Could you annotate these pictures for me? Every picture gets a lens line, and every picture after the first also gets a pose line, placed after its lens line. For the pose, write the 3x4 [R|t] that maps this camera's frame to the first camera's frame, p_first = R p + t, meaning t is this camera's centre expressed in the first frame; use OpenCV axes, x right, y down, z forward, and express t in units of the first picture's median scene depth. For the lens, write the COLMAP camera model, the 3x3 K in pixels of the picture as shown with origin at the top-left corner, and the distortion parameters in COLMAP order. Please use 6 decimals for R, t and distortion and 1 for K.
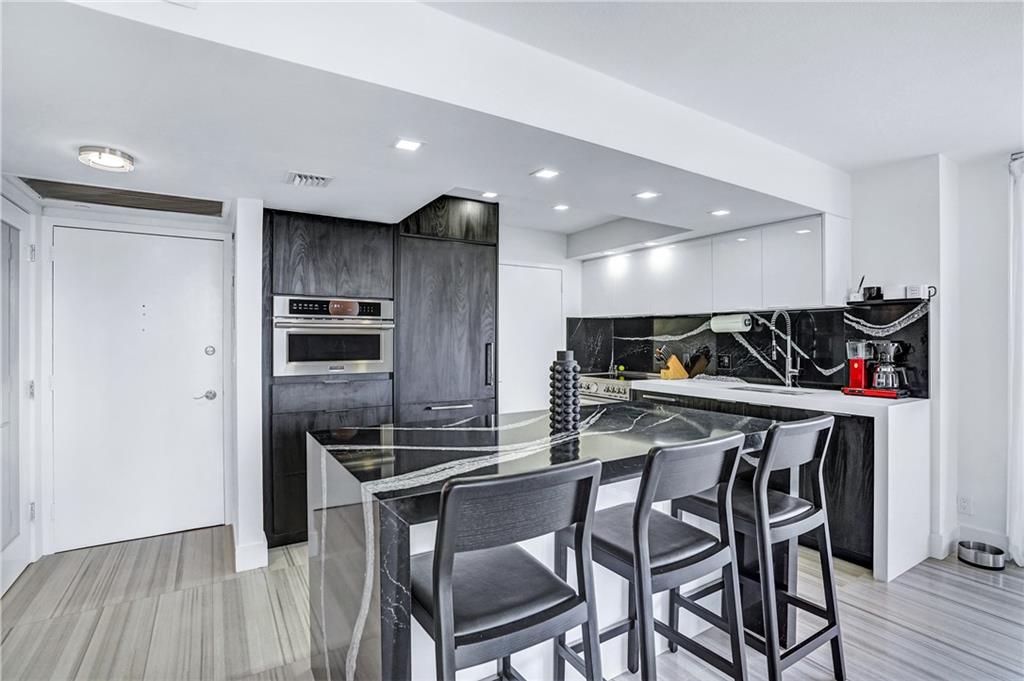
lens RADIAL K [[484.8, 0, 518.4], [0, 484.8, 330.9], [0, 0, 1]] dist [-0.078491, 0.032351]
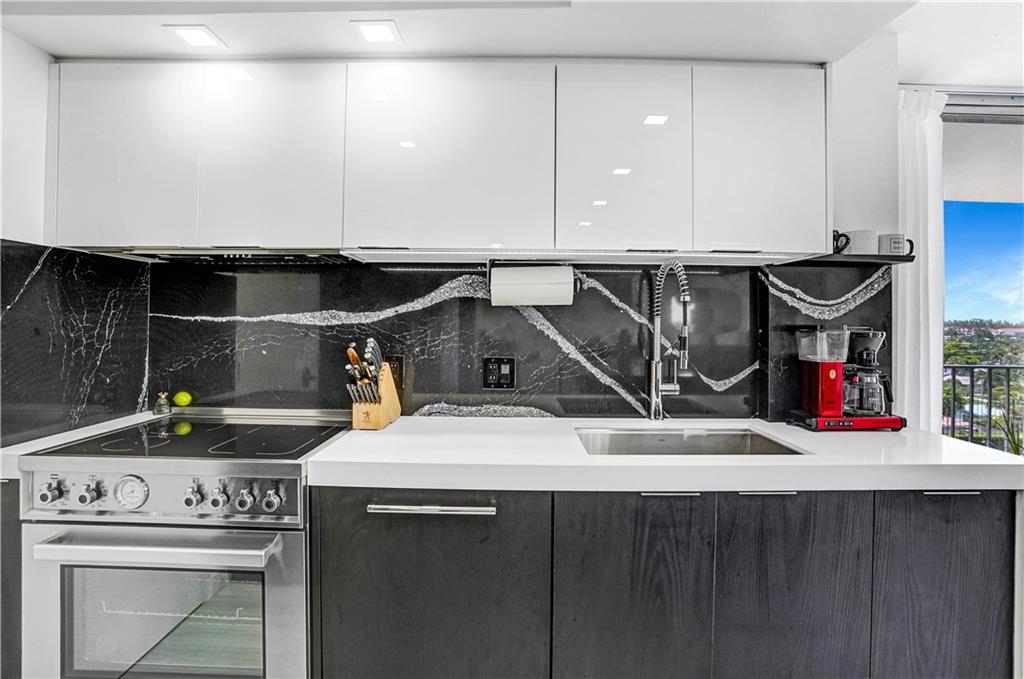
lens RADIAL K [[496.8, 0, 512.5], [0, 496.8, 324.5], [0, 0, 1]] dist [-0.071365, 0.023975]
pose [[0.530875, -0.005104, 0.847435, 0.054010], [-0.020793, 0.999602, 0.019046, 0.012211], [-0.847195, -0.027732, 0.530558, 0.841157]]
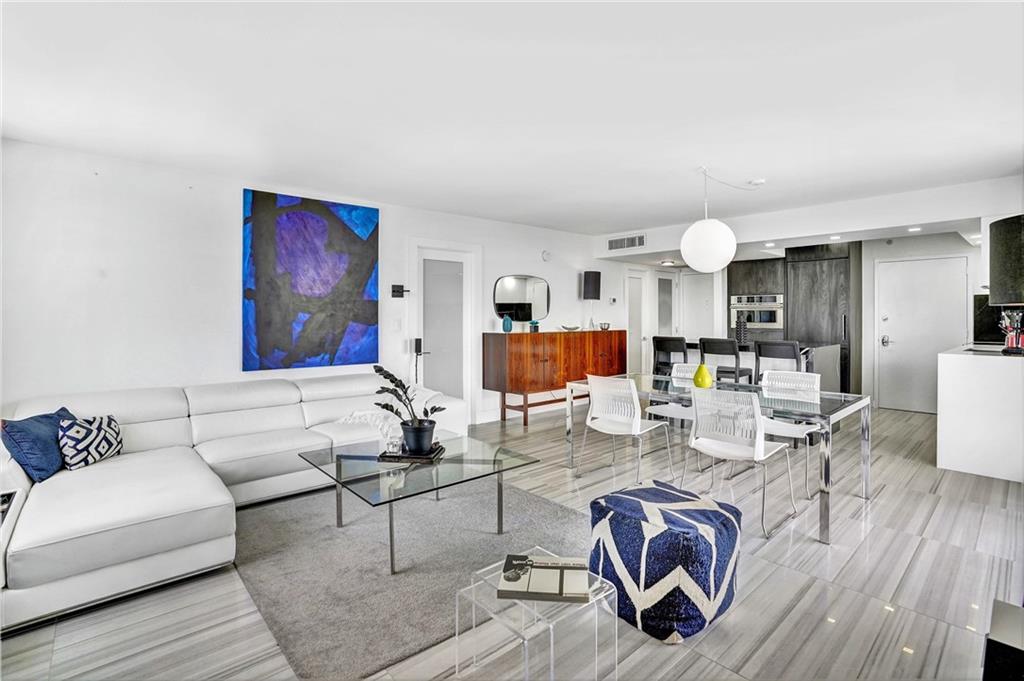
lens RADIAL K [[483.6, 0, 518.0], [0, 483.6, 316.3], [0, 0, 1]] dist [-0.074041, 0.028378]
pose [[0.180470, 0.001335, -0.983580, 1.437606], [0.015369, 0.999873, 0.004177, 0.005250], [0.983460, -0.015870, 0.180426, -0.453754]]
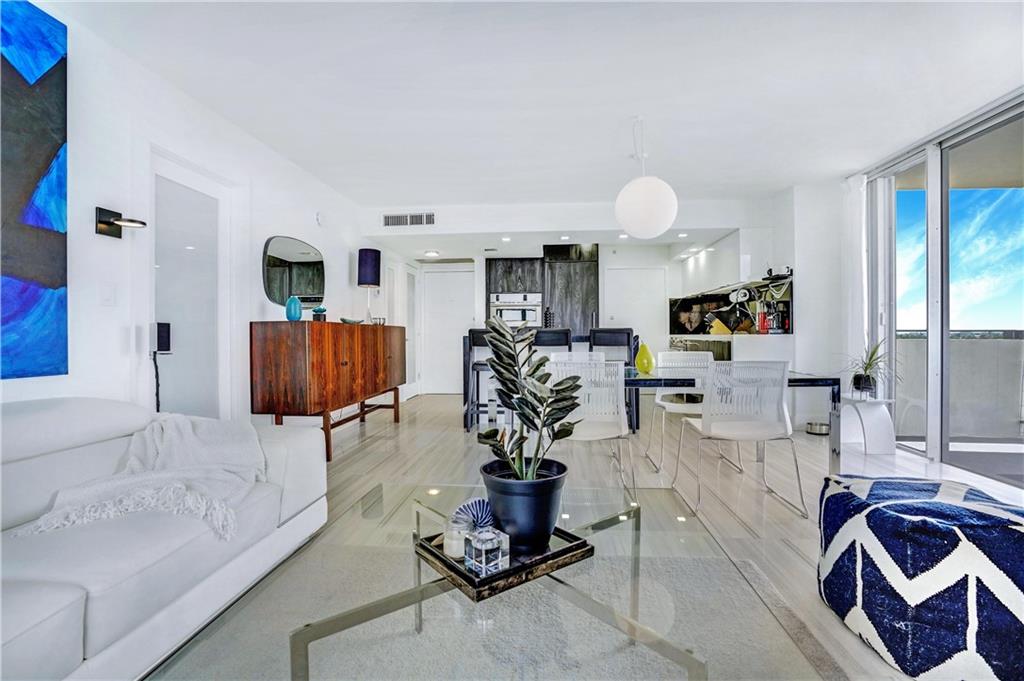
lens RADIAL K [[475.0, 0, 512.0], [0, 475.0, 340.5], [0, 0, 1]] dist [-0.069606, 0.021362]
pose [[0.802794, 0.002321, -0.596253, 0.829809], [0.015569, 0.999570, 0.024853, 0.086132], [0.596054, -0.029235, 0.802412, -0.714280]]
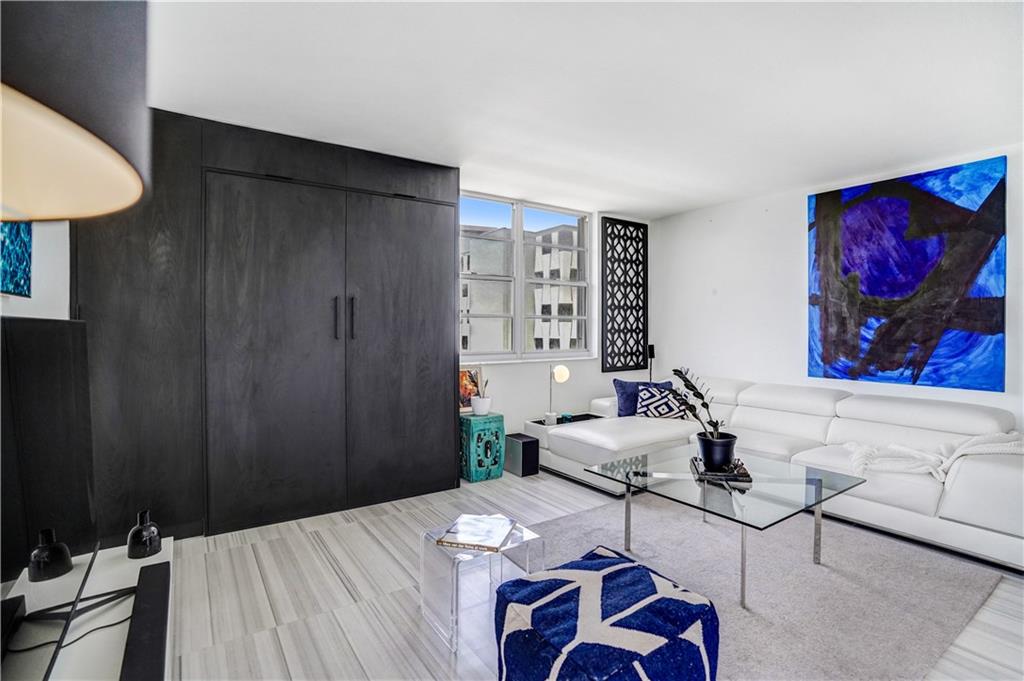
lens RADIAL K [[491.0, 0, 512.2], [0, 491.0, 330.3], [0, 0, 1]] dist [-0.077874, 0.030792]
pose [[-0.999010, -0.001483, -0.044460, 0.987839], [-0.000997, 0.999939, -0.010965, 0.031845], [0.044473, -0.010910, -0.998951, 0.204239]]
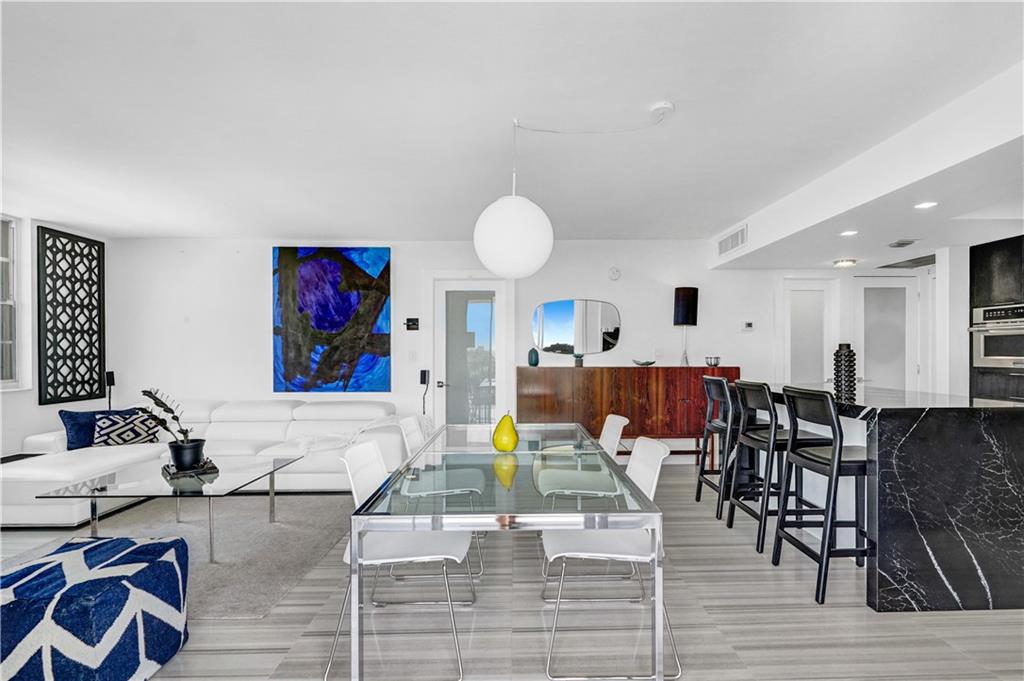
lens RADIAL K [[488.6, 0, 526.3], [0, 488.6, 354.3], [0, 0, 1]] dist [-0.001224, -0.000190]
pose [[-0.505208, 0.005577, -0.862979, 1.103265], [0.016299, 0.999862, -0.003079, 0.033256], [0.862844, -0.015621, -0.505230, 0.476146]]
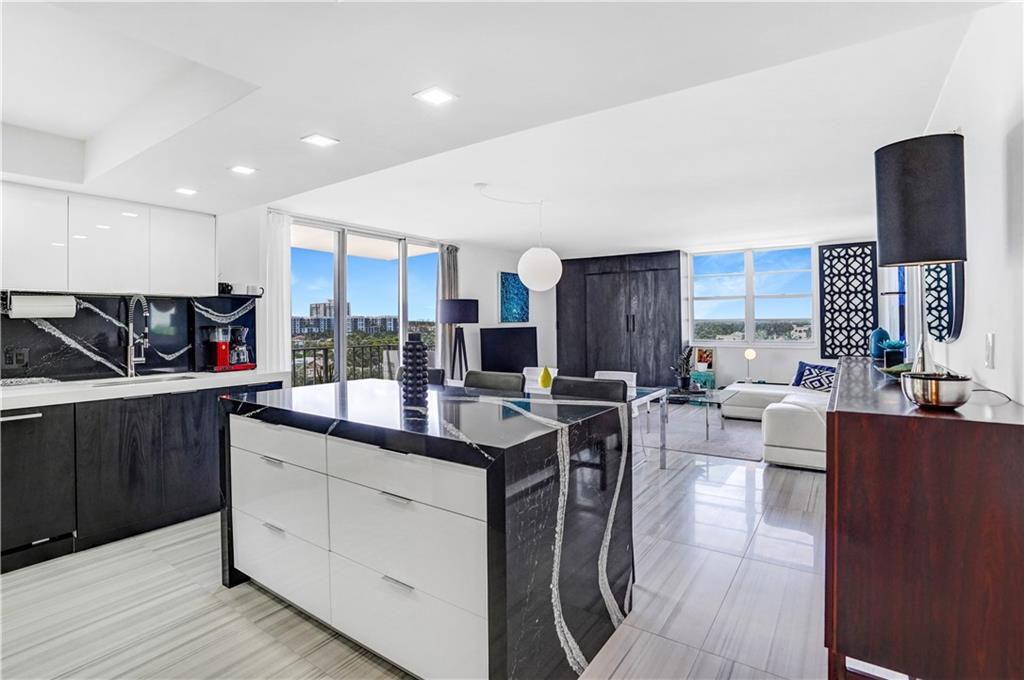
lens RADIAL K [[488.7, 0, 520.3], [0, 488.7, 319.4], [0, 0, 1]] dist [-0.077411, 0.030326]
pose [[-0.397080, 0.007454, 0.917754, -0.585400], [-0.005991, 0.999925, -0.010714, 0.008927], [-0.917764, -0.009753, -0.397006, 0.649313]]
